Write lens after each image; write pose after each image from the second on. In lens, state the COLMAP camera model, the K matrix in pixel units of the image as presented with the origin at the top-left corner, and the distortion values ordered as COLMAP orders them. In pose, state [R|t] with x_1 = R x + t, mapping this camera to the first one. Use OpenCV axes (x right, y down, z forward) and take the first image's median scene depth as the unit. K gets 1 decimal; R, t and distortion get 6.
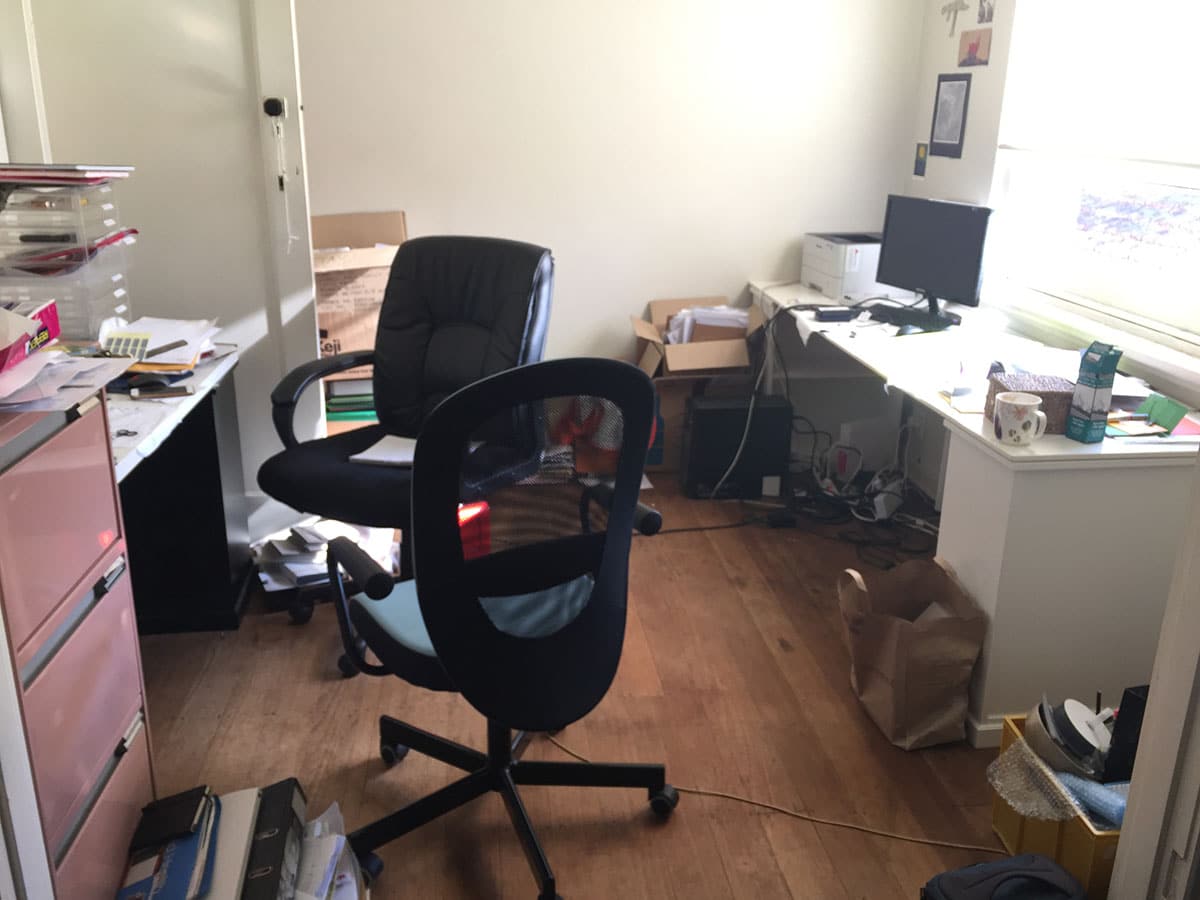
lens RADIAL K [[1022.8, 0, 597.2], [0, 1022.8, 448.9], [0, 0, 1]] dist [0.071898, -0.090904]
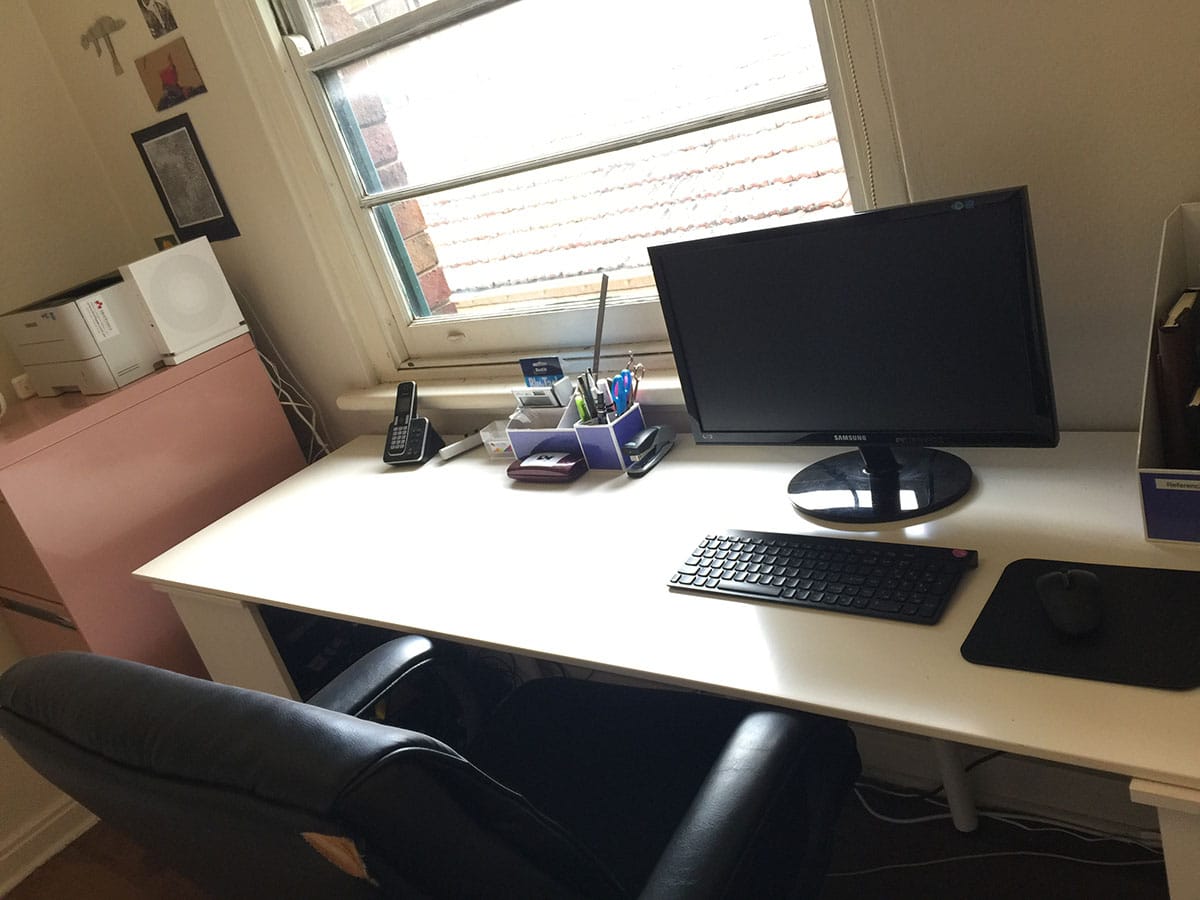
lens RADIAL K [[1022.8, 0, 595.9], [0, 1022.8, 445.6], [0, 0, 1]] dist [0.071898, -0.090904]
pose [[0.667210, -0.464571, 0.582241, 0.057595], [0.504384, 0.856974, 0.105790, -0.119481], [-0.548113, 0.223089, 0.806104, 0.370466]]
